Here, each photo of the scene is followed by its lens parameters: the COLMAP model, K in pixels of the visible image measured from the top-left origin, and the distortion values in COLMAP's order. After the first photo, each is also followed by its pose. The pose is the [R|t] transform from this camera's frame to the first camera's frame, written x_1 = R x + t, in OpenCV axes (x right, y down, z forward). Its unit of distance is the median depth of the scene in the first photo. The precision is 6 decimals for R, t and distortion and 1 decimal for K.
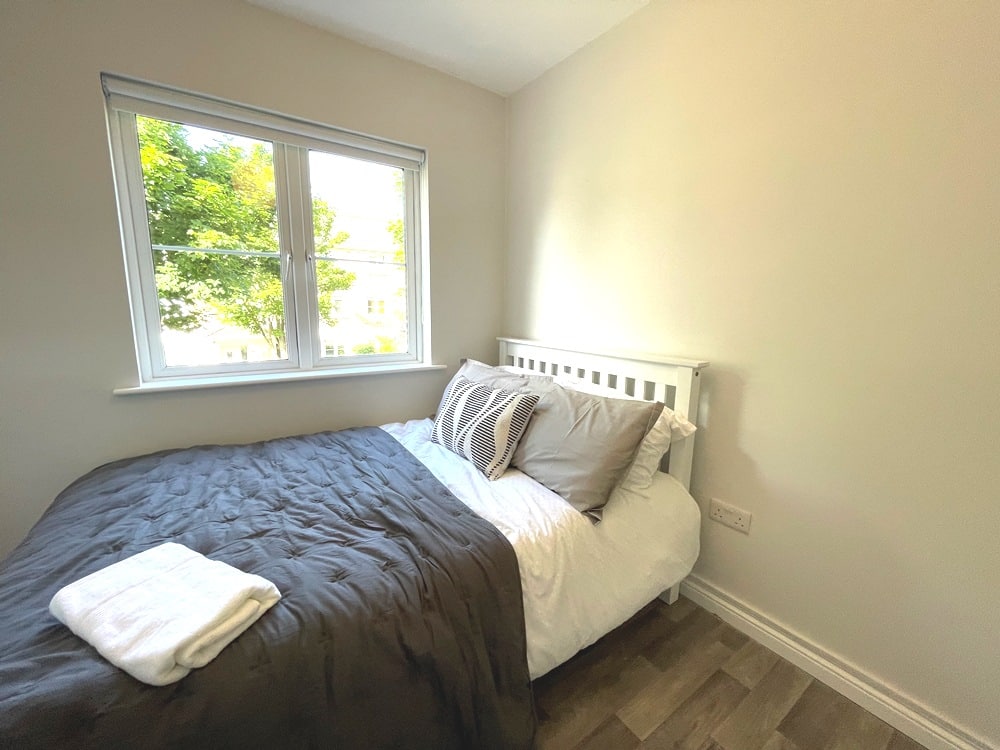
lens RADIAL K [[406.9, 0, 504.2], [0, 406.9, 373.8], [0, 0, 1]] dist [0.001278, 0.000137]
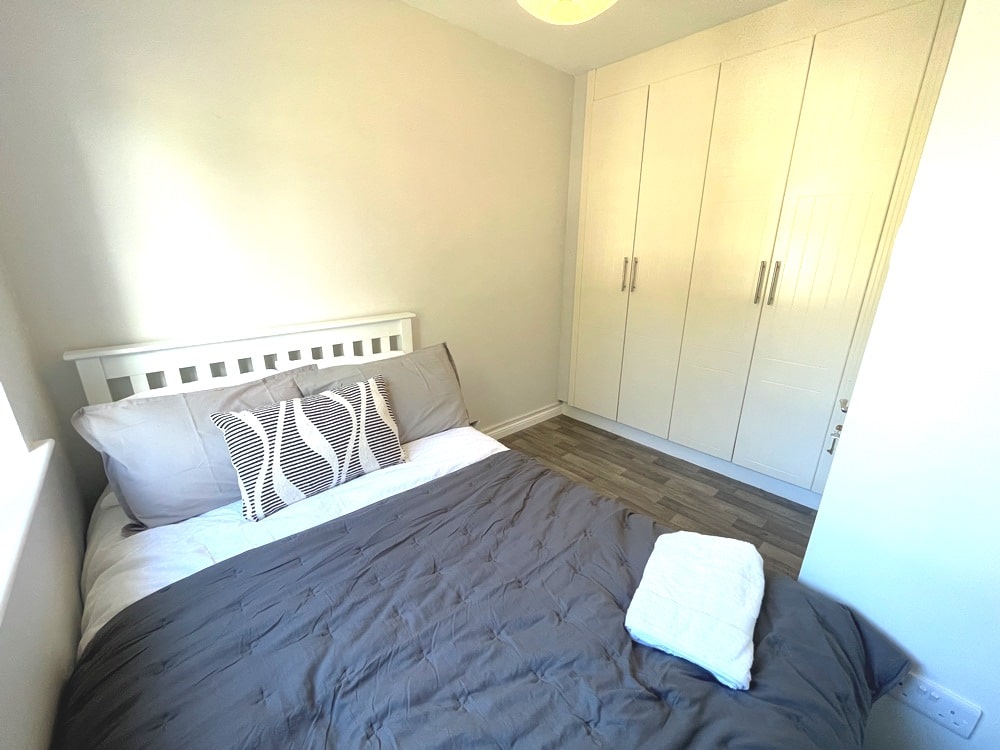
lens RADIAL K [[406.9, 0, 501.2], [0, 406.9, 376.7], [0, 0, 1]] dist [0.001278, 0.000137]
pose [[-0.165382, -0.304333, 0.938099, -0.796738], [0.161915, 0.929912, 0.330222, -0.194889], [-0.972847, 0.206505, -0.104515, 0.716114]]
